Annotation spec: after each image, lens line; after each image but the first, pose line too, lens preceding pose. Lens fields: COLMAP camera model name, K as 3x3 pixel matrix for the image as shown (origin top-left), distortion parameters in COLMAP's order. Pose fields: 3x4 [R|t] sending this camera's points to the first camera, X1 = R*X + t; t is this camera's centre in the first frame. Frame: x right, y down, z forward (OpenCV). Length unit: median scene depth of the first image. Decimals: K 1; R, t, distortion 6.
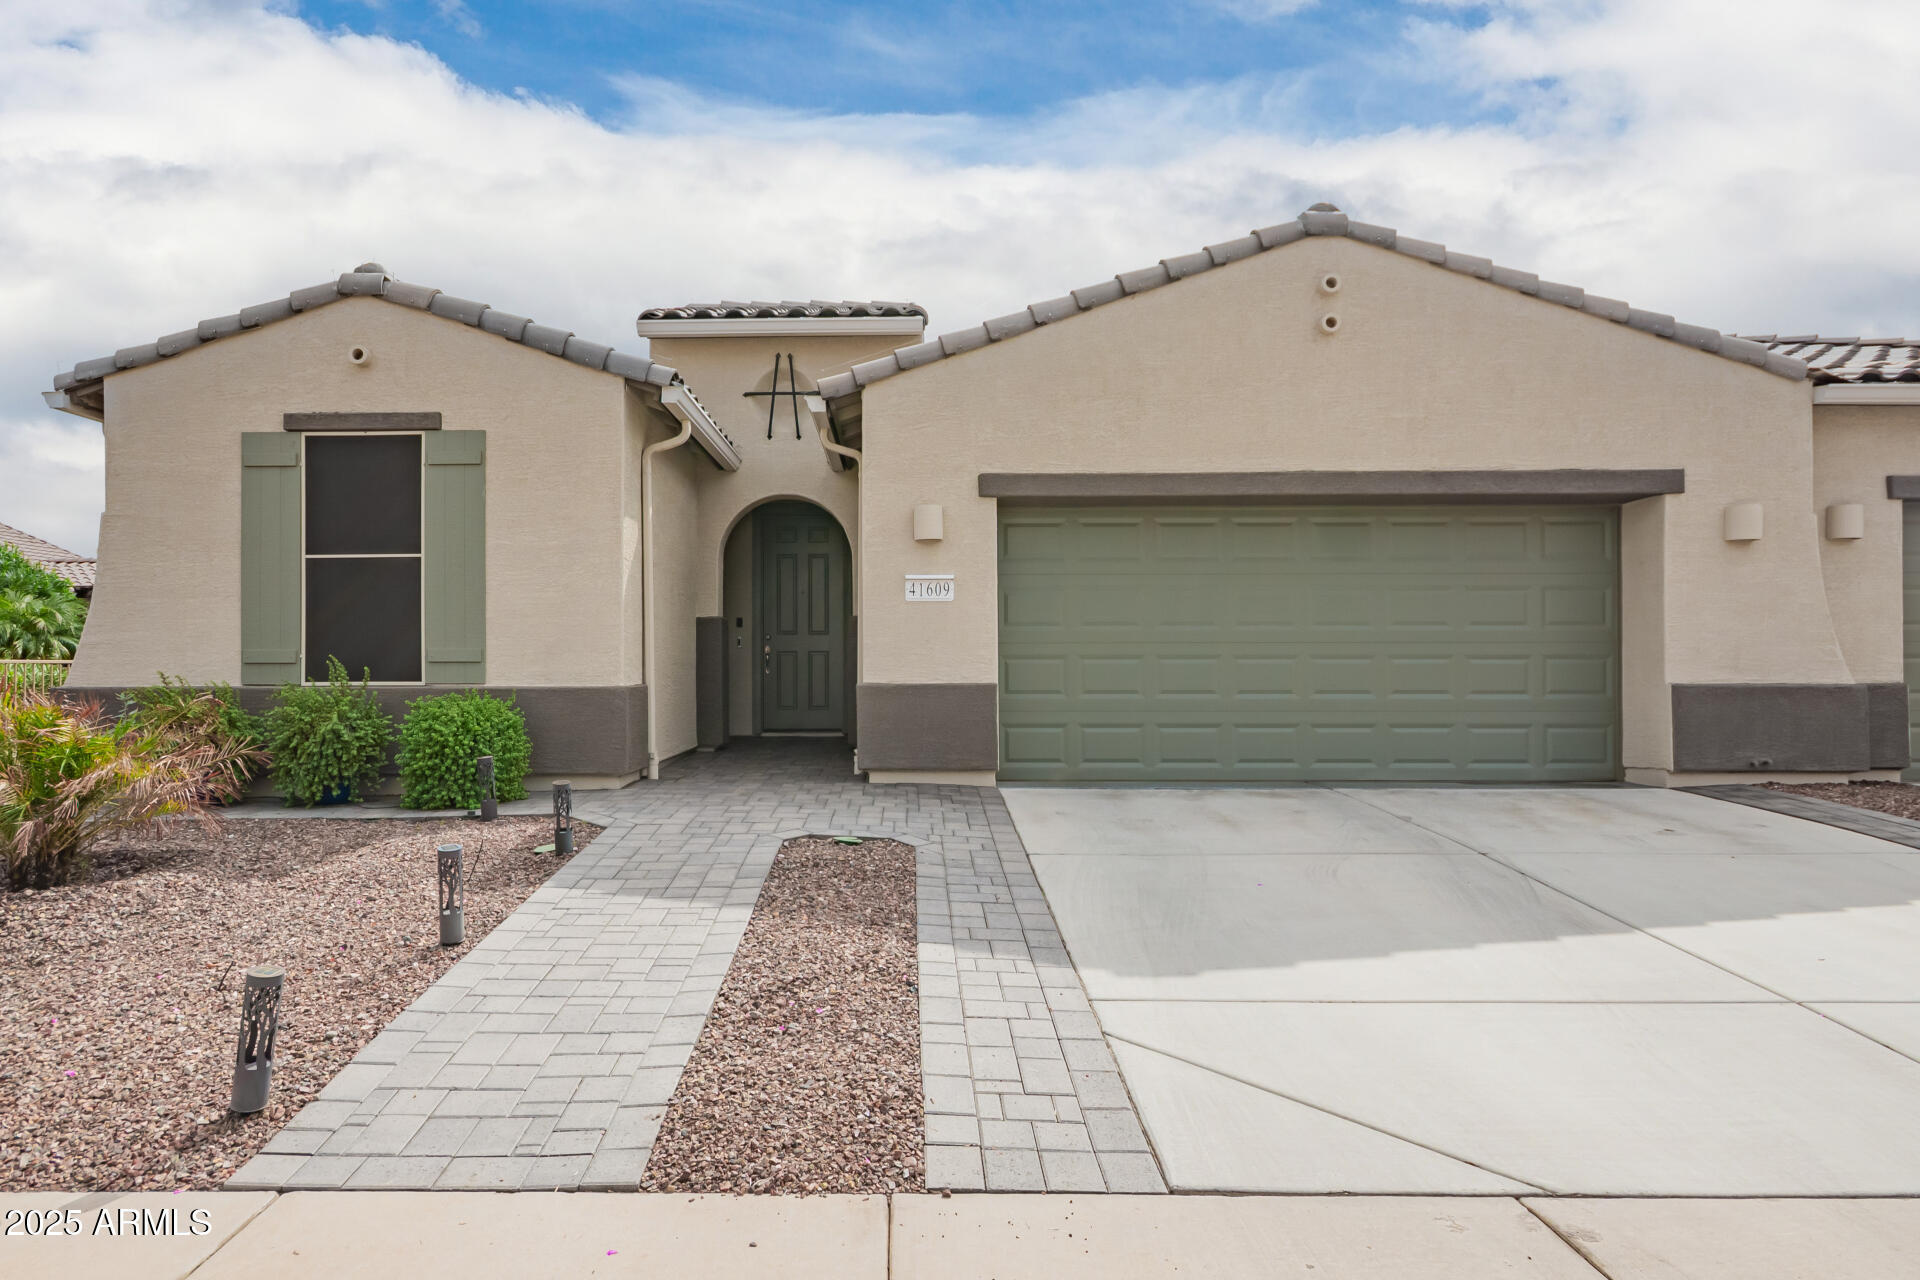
lens RADIAL K [[901.9, 0, 929.3], [0, 901.9, 662.1], [0, 0, 1]] dist [-0.002451, -0.000608]
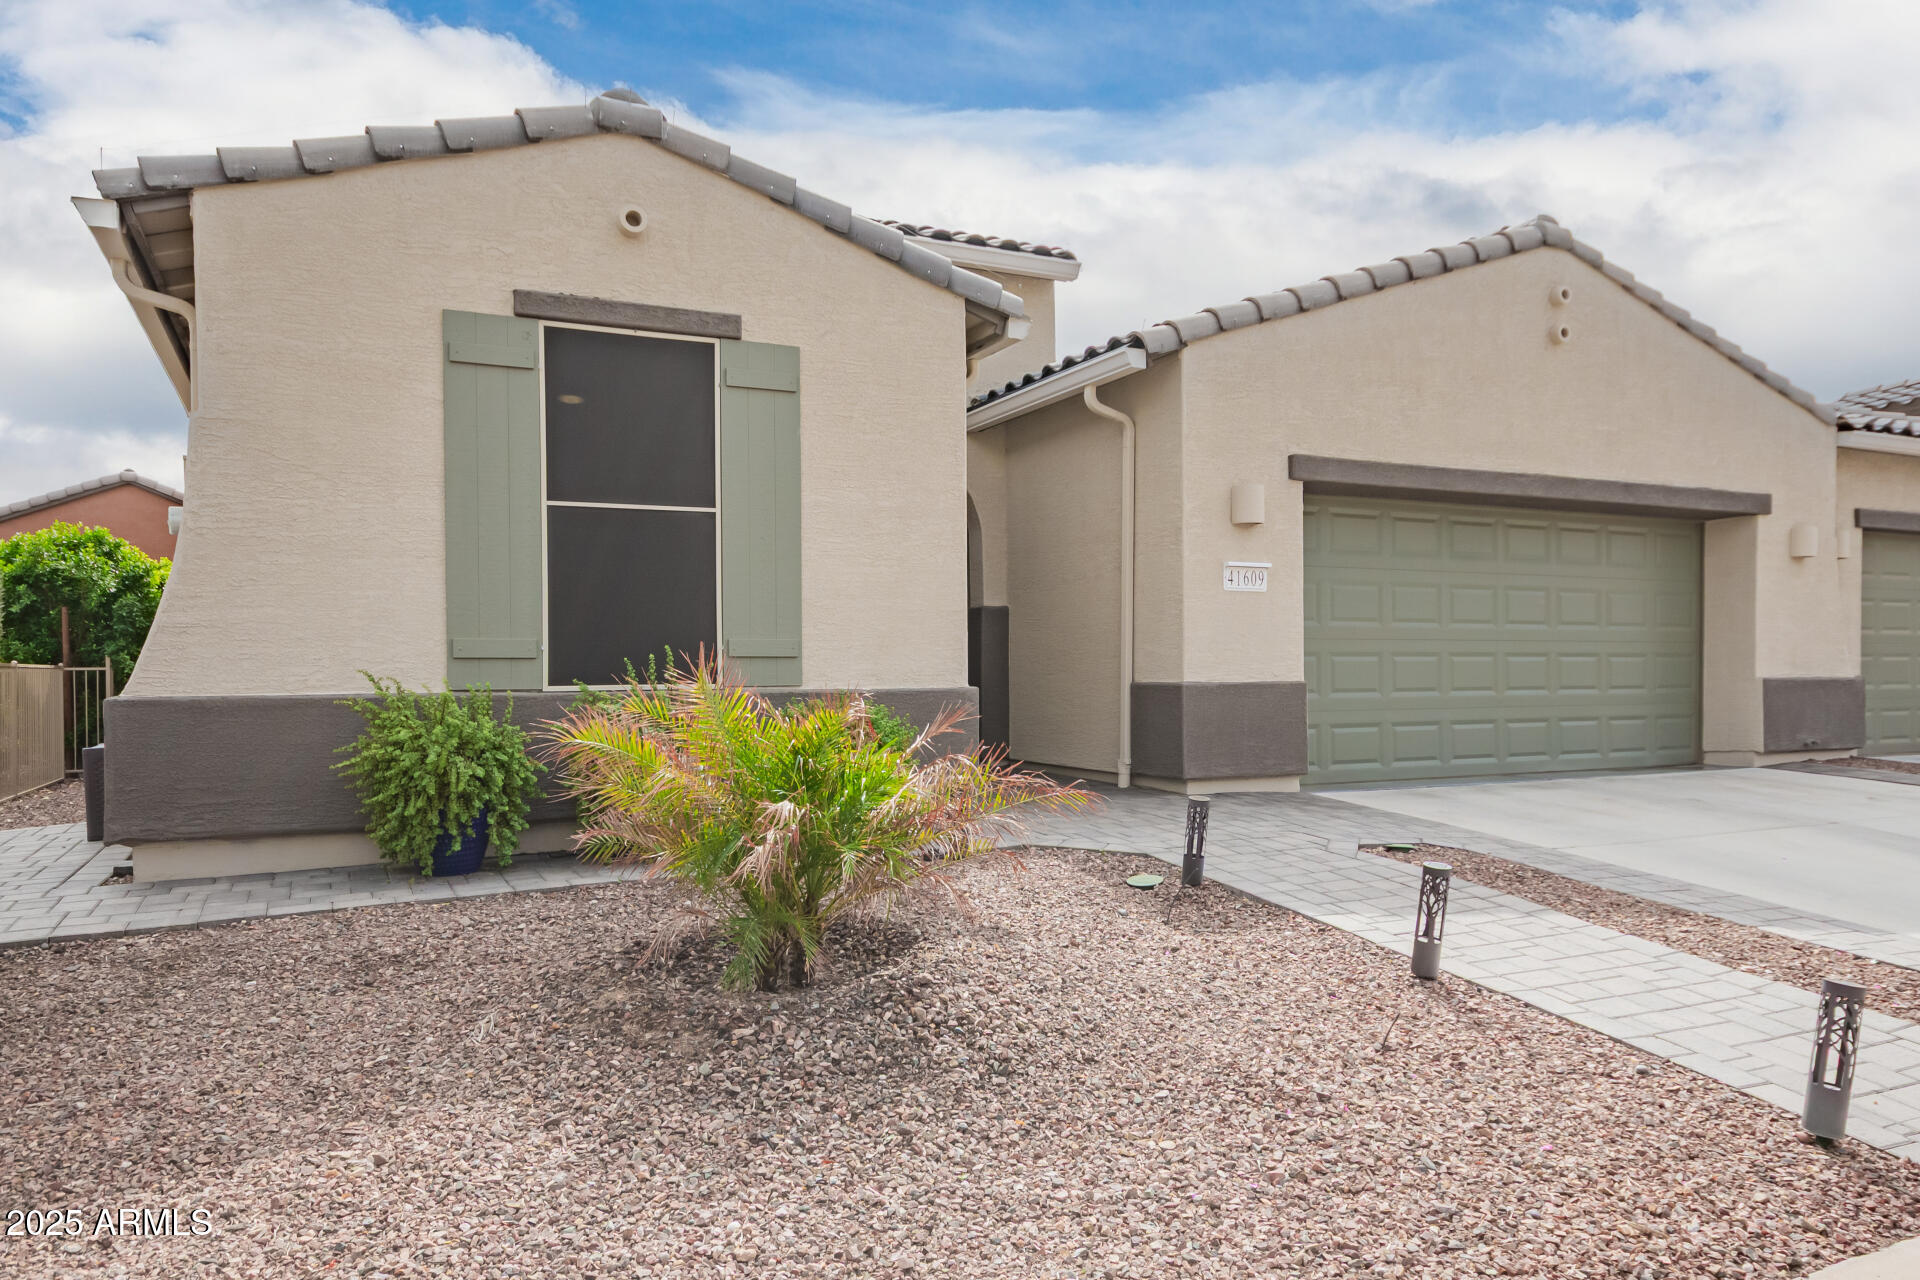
lens RADIAL K [[1077.3, 0, 936.2], [0, 1077.3, 683.4], [0, 0, 1]] dist [0.002099, 0.001805]
pose [[0.923054, -0.007562, 0.384596, -0.702870], [0.001135, 0.999856, 0.016934, 0.006402], [-0.384669, -0.015195, 0.922930, 0.120134]]
